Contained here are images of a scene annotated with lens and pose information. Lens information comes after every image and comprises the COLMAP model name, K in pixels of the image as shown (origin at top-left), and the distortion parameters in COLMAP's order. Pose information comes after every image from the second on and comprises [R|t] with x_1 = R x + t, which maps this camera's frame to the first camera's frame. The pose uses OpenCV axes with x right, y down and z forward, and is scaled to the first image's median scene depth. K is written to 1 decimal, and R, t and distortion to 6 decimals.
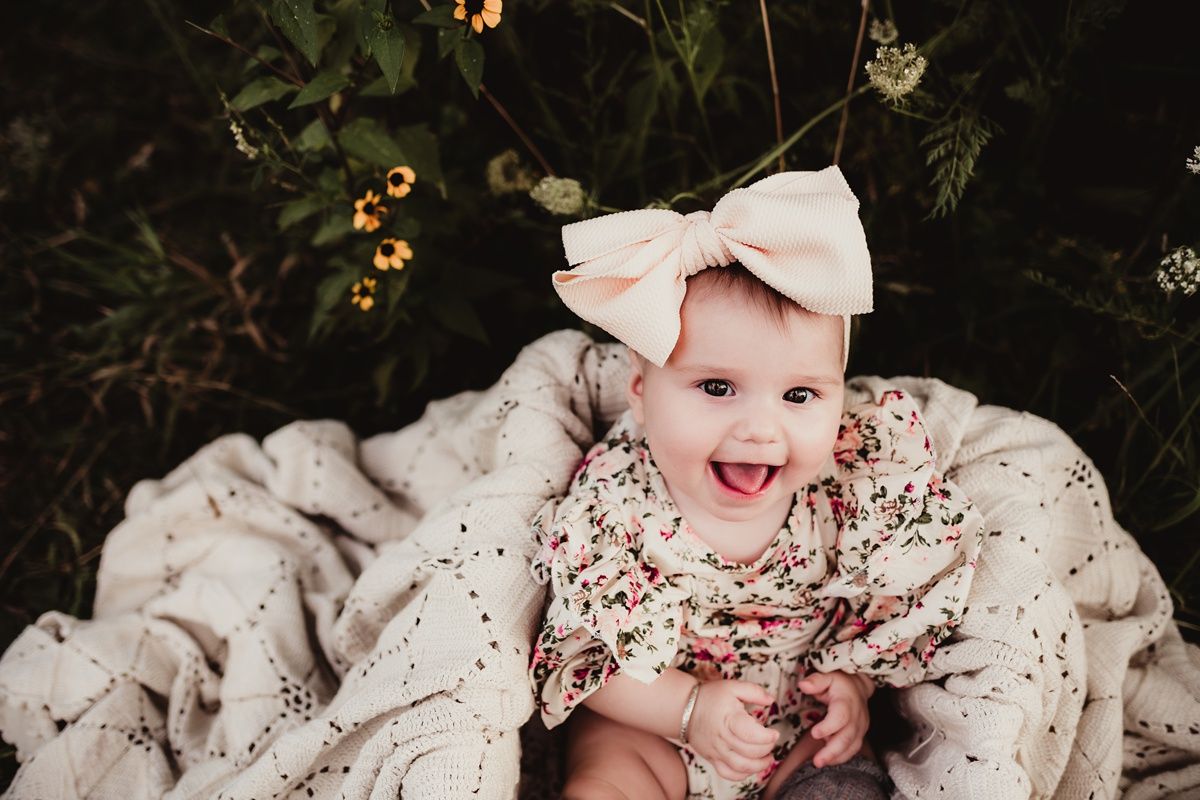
lens RADIAL K [[1202.6, 0, 600.0], [0, 1202.6, 400.0], [0, 0, 1]] dist [-0.049999, 0.027834]
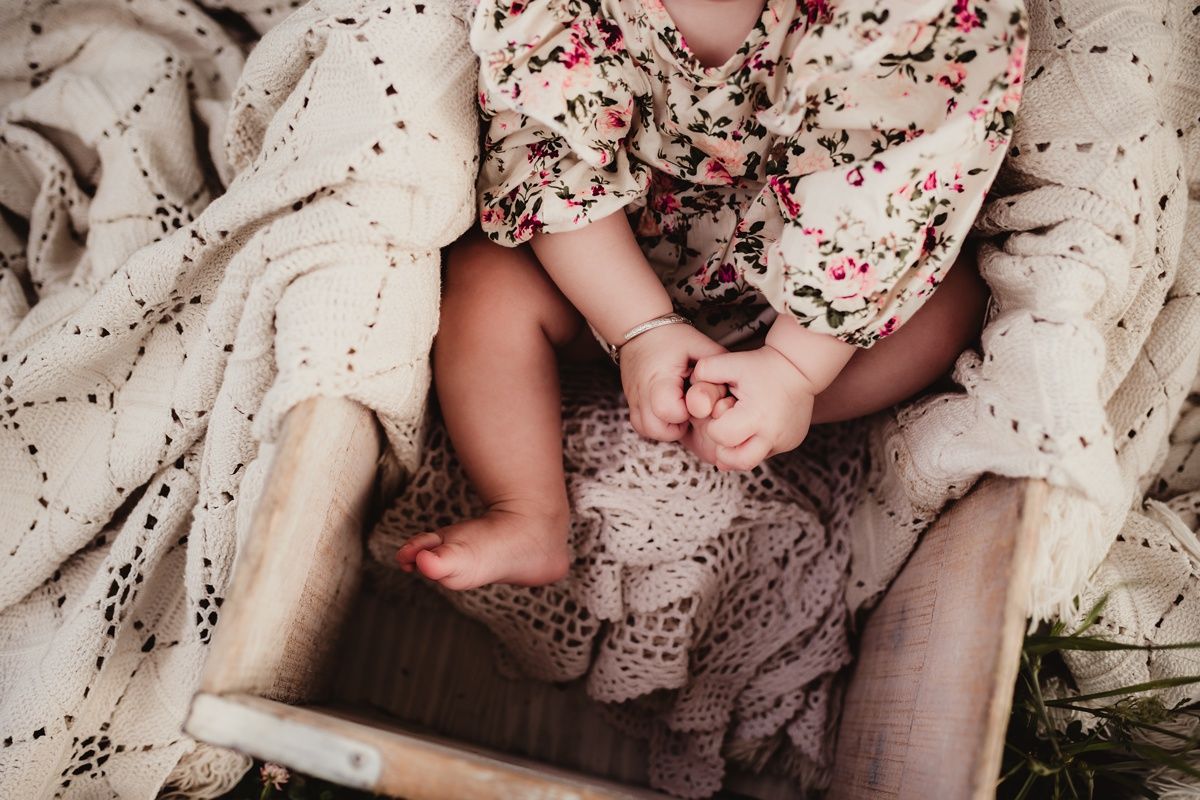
lens RADIAL K [[1213.4, 0, 600.0], [0, 1213.4, 400.0], [0, 0, 1]] dist [-0.116475, 0.163524]
pose [[0.997374, 0.072269, 0.004681, 0.033150], [-0.070653, 0.956804, 0.282020, 0.121720], [0.015902, -0.281610, 0.959397, 0.213246]]
